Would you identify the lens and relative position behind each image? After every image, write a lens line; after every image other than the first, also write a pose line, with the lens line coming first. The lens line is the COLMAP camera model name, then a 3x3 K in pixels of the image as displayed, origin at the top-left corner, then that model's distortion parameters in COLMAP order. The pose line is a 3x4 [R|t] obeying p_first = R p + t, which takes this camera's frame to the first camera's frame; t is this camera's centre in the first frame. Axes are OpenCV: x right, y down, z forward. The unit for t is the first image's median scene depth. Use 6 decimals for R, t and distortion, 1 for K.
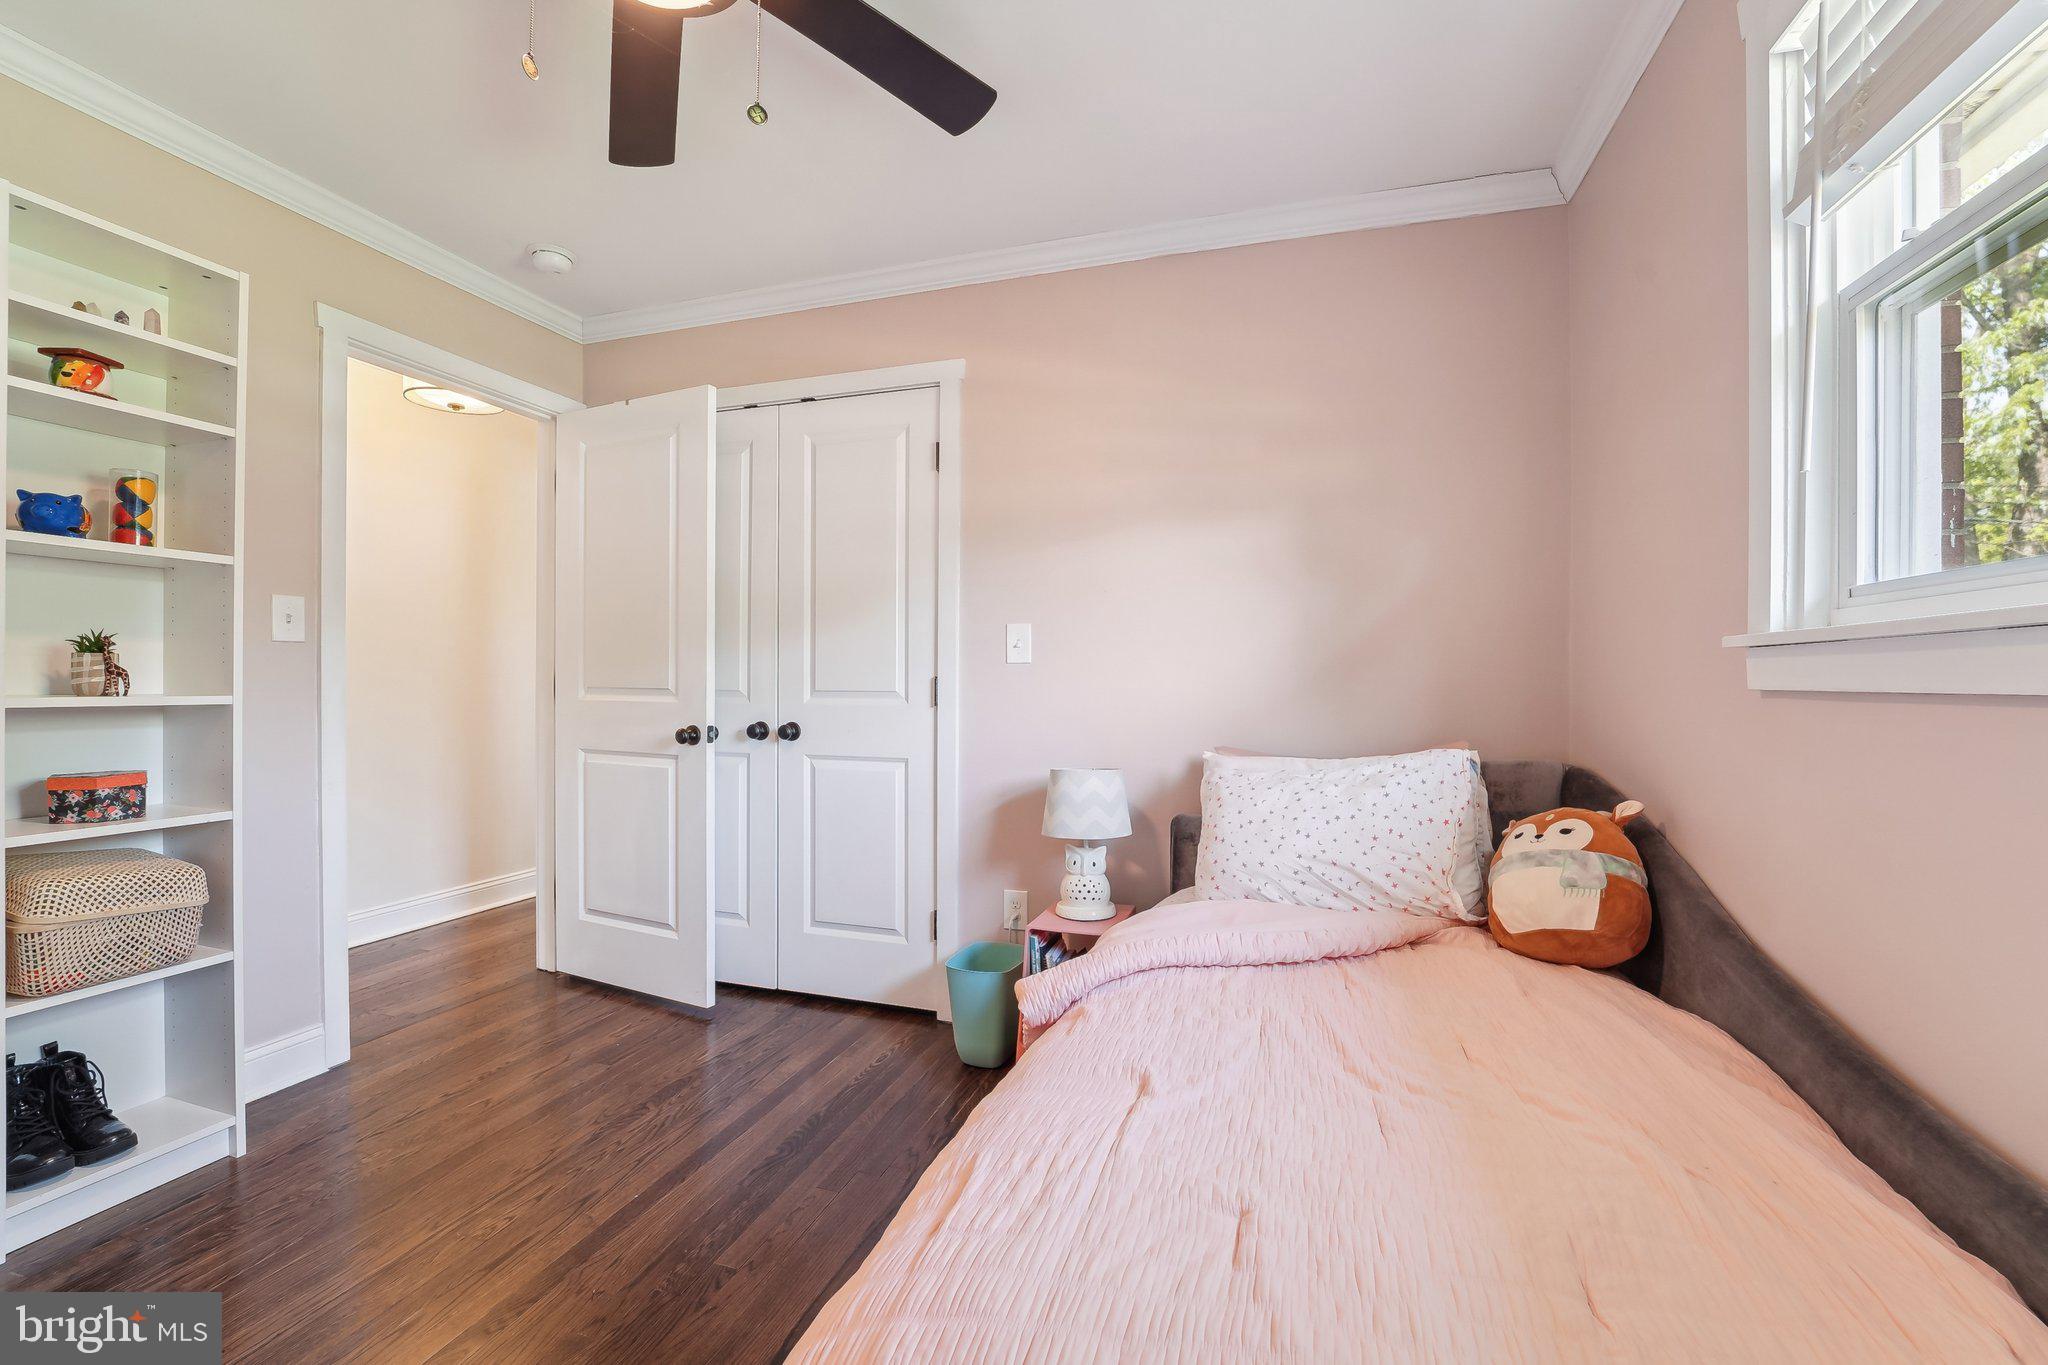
lens RADIAL K [[863.8, 0, 1019.1], [0, 863.8, 684.0], [0, 0, 1]] dist [-0.014562, -0.000385]
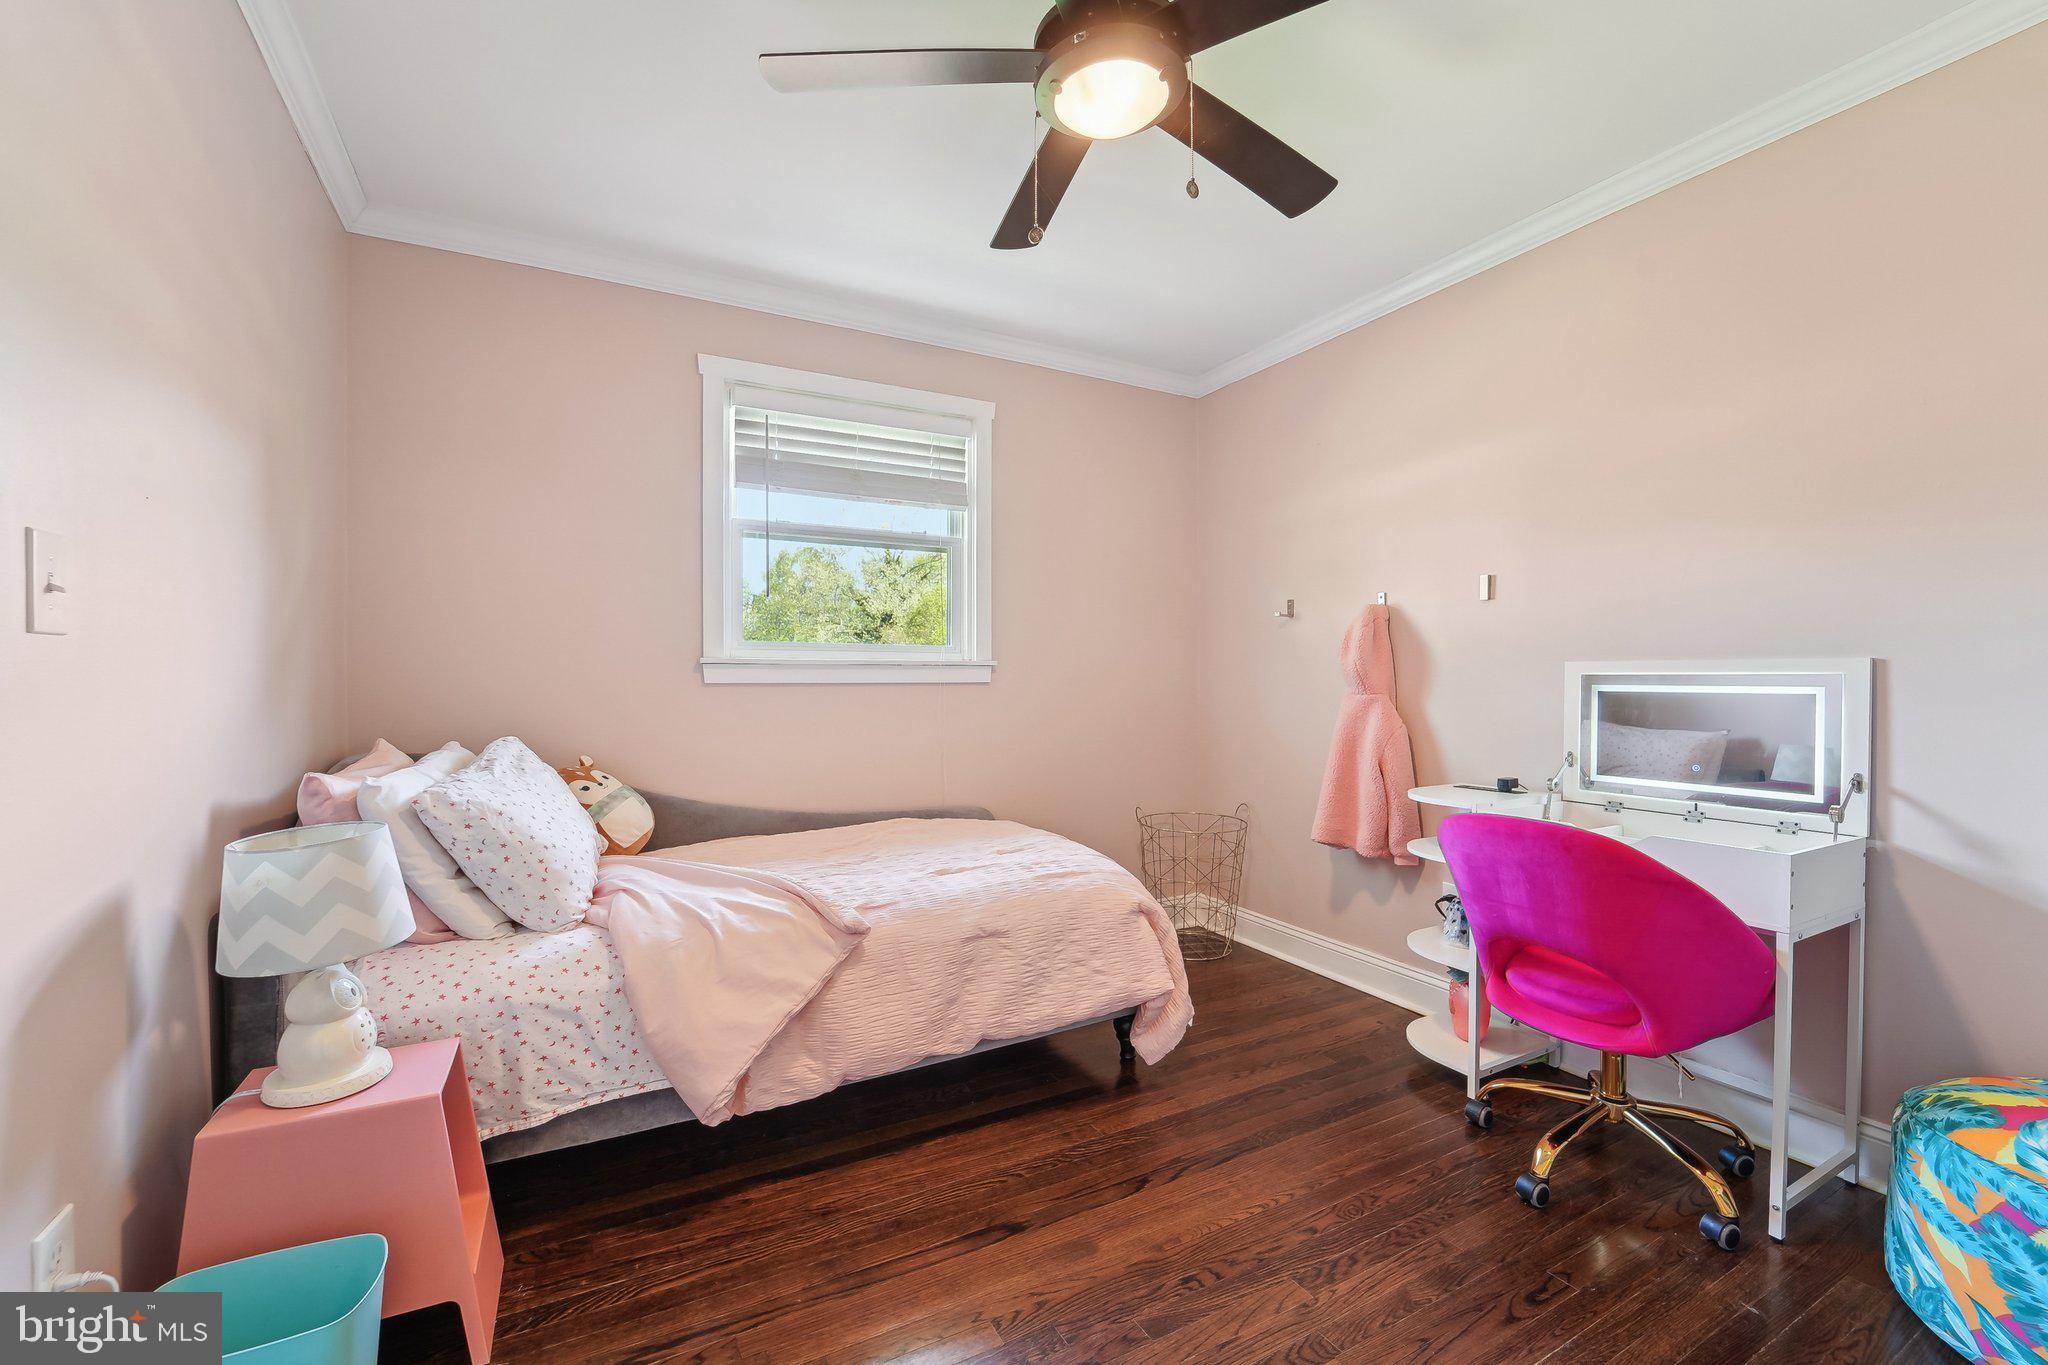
lens RADIAL K [[863.8, 0, 1028.0], [0, 863.8, 681.9], [0, 0, 1]] dist [-0.014562, -0.000385]
pose [[-0.725317, -0.004705, 0.688399, -1.035013], [0.006335, 0.999889, 0.013509, -0.019410], [-0.688386, 0.014159, -0.725207, 1.703351]]
